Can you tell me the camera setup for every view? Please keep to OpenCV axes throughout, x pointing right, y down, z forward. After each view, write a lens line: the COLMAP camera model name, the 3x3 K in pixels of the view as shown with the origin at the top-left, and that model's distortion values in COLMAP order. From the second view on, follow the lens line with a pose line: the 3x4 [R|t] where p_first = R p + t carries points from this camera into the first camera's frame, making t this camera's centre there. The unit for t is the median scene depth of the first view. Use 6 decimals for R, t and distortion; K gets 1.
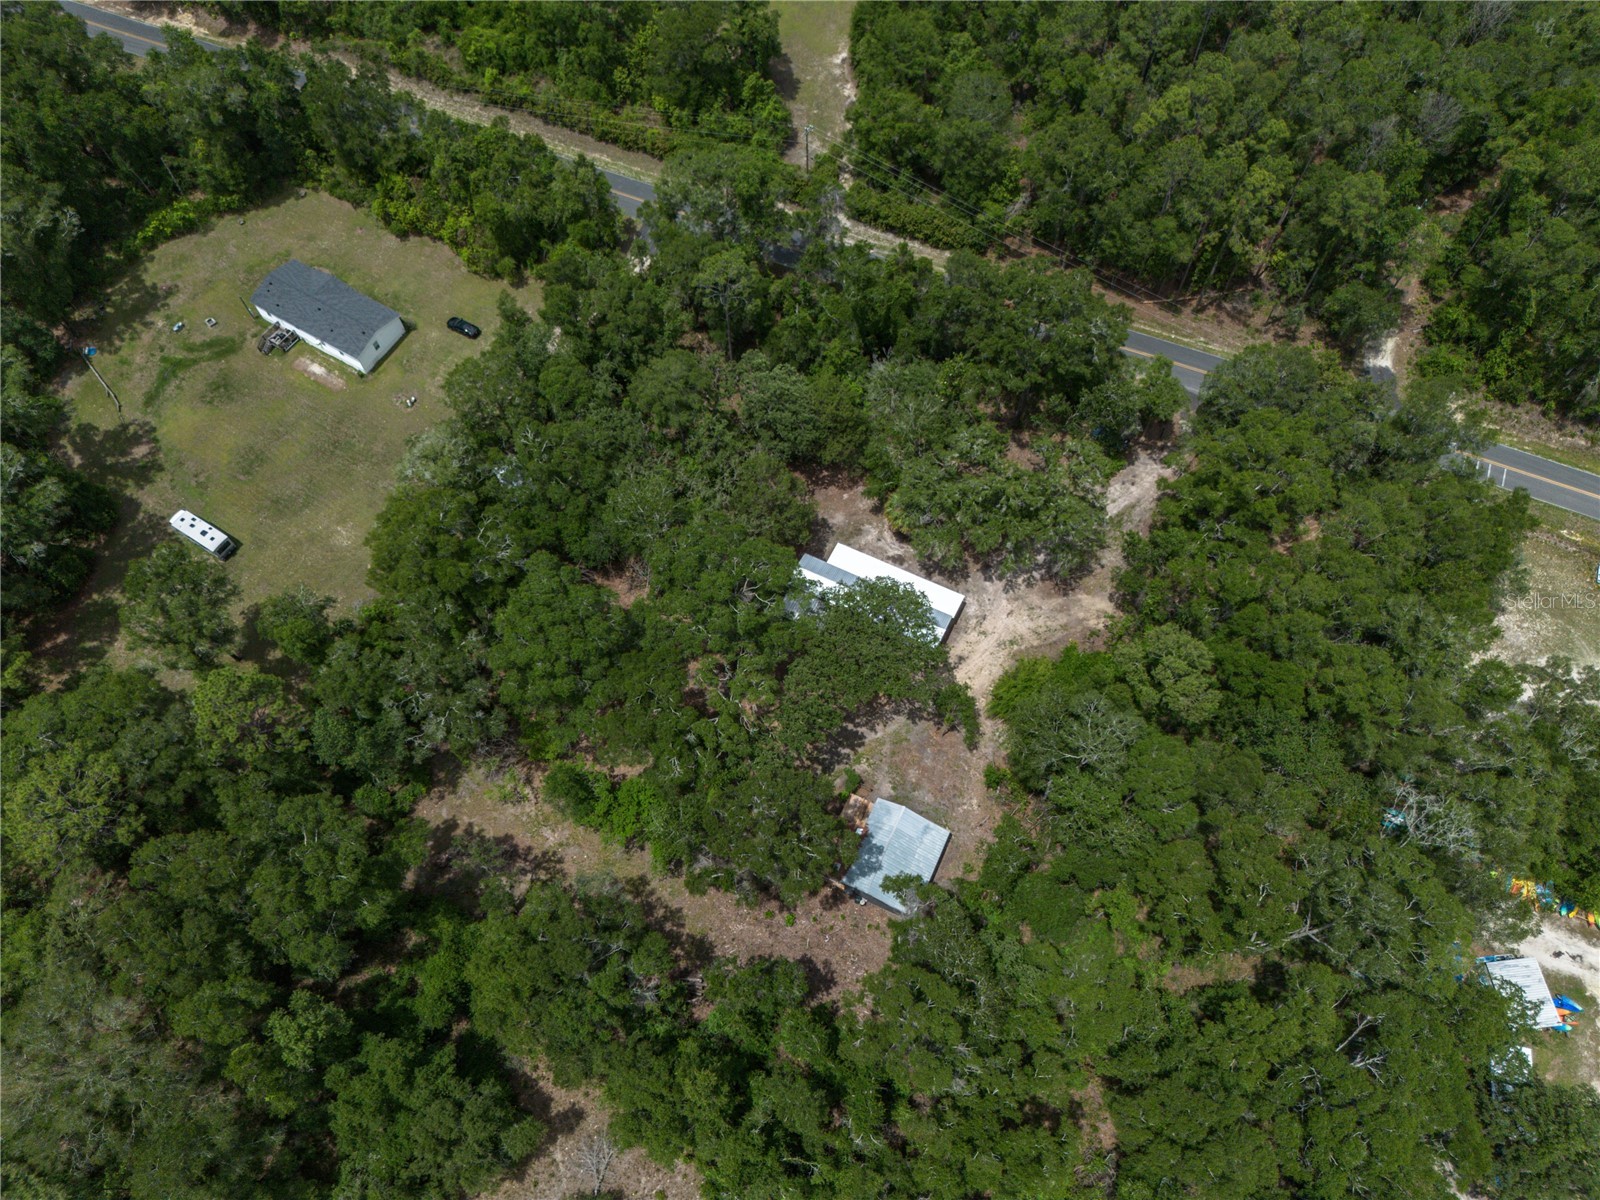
lens RADIAL K [[1140.9, 0, 792.4], [0, 1140.9, 594.9], [0, 0, 1]] dist [0.051090, -0.035590]
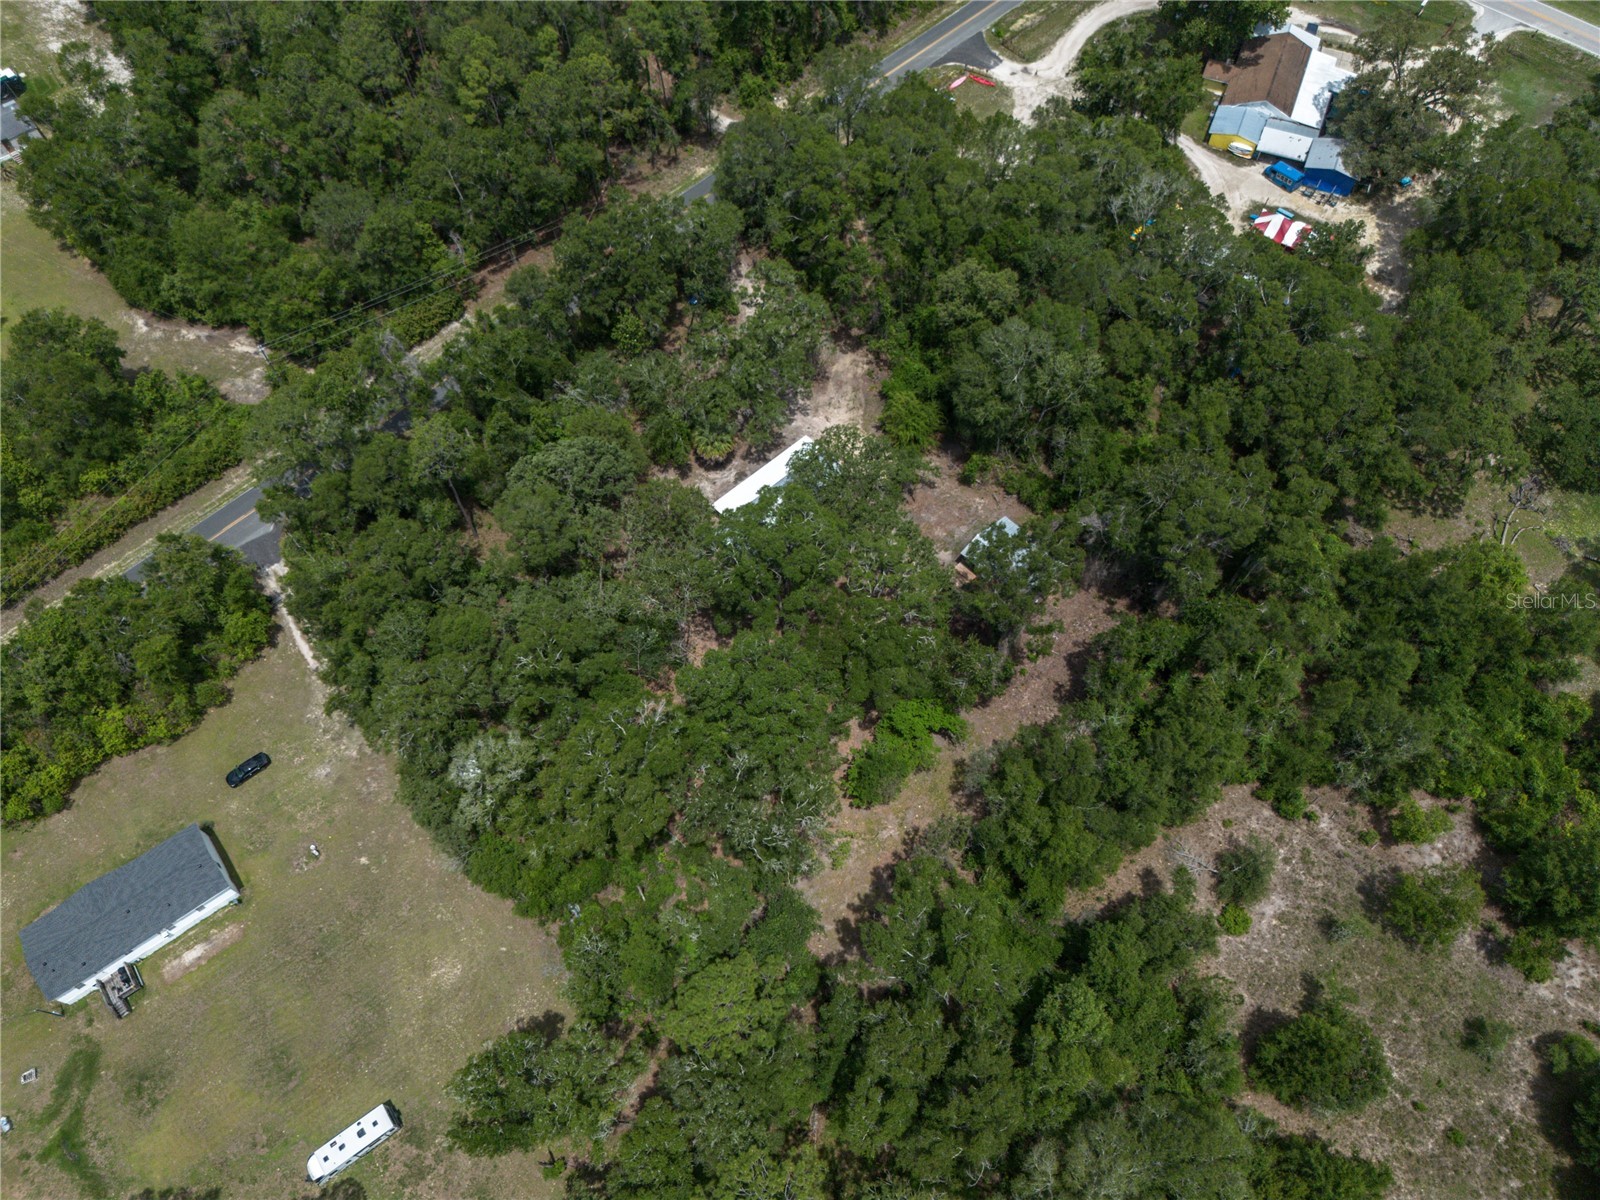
lens RADIAL K [[1140.9, 0, 799.6], [0, 1140.9, 596.5], [0, 0, 1]] dist [0.051090, -0.035590]
pose [[0.356626, -0.801497, 0.480021, -0.507802], [0.832643, 0.505701, 0.225772, -0.173876], [-0.423703, 0.319170, 0.847707, 0.094833]]
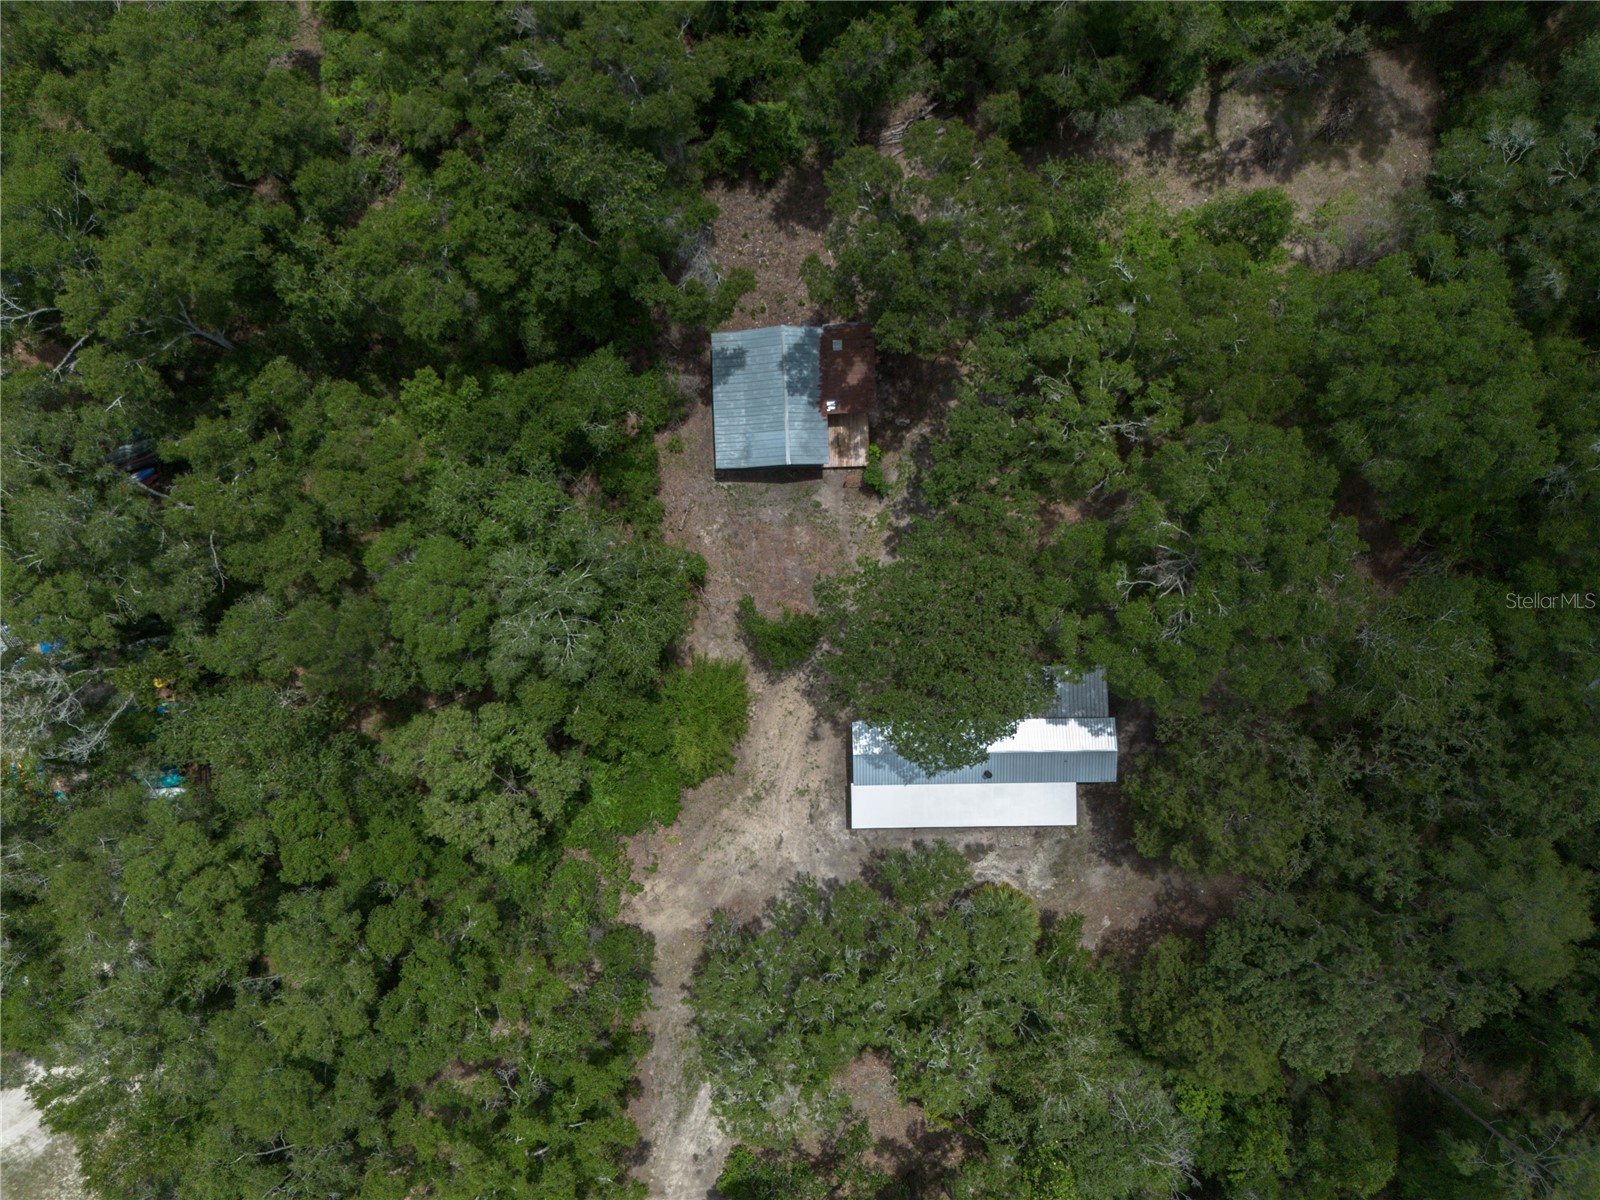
lens RADIAL K [[1140.9, 0, 793.2], [0, 1140.9, 592.0], [0, 0, 1]] dist [0.051090, -0.035590]
pose [[-0.883510, 0.467634, 0.027001, 0.099467], [-0.407026, -0.794974, 0.449830, -0.161581], [0.231821, 0.386439, 0.892706, 0.371159]]
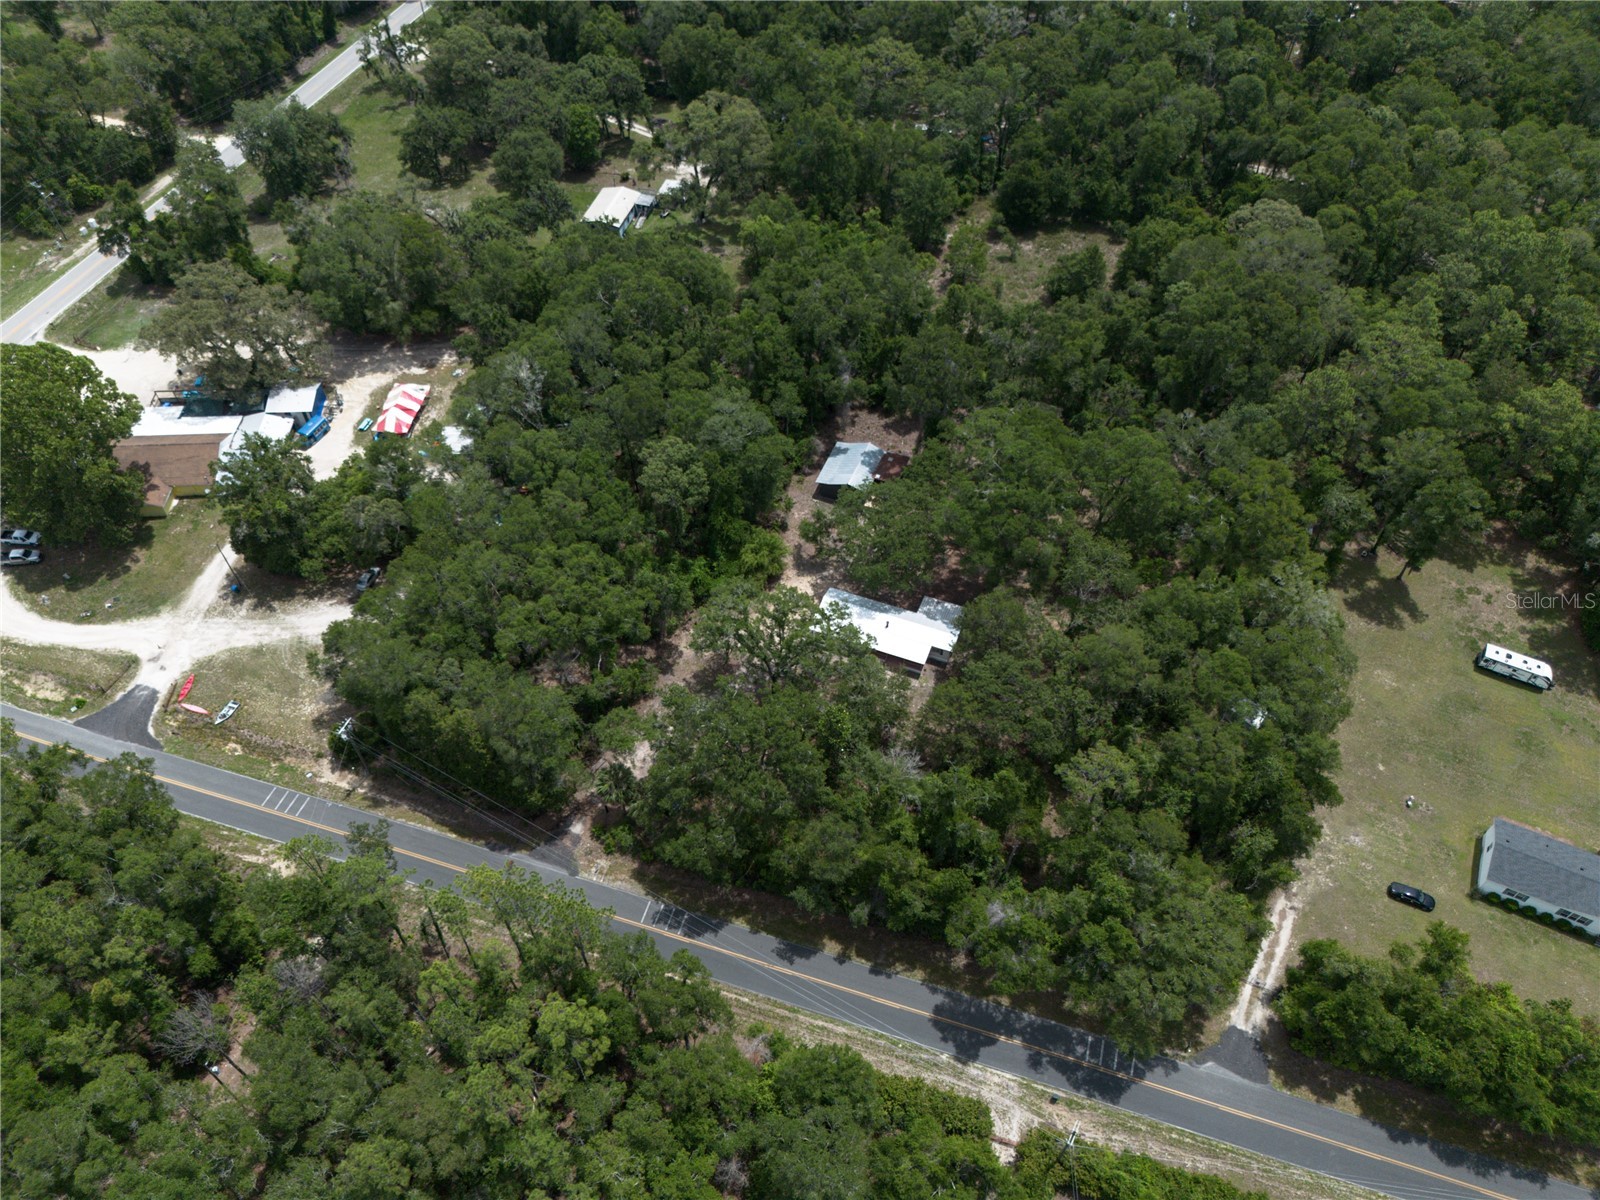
lens RADIAL K [[1140.9, 0, 797.2], [0, 1140.9, 598.7], [0, 0, 1]] dist [0.051090, -0.035590]
pose [[-0.996121, 0.076585, -0.043338, 0.205725], [-0.068955, -0.373368, 0.925117, -1.029715], [0.054669, 0.924517, 0.377200, 0.522656]]
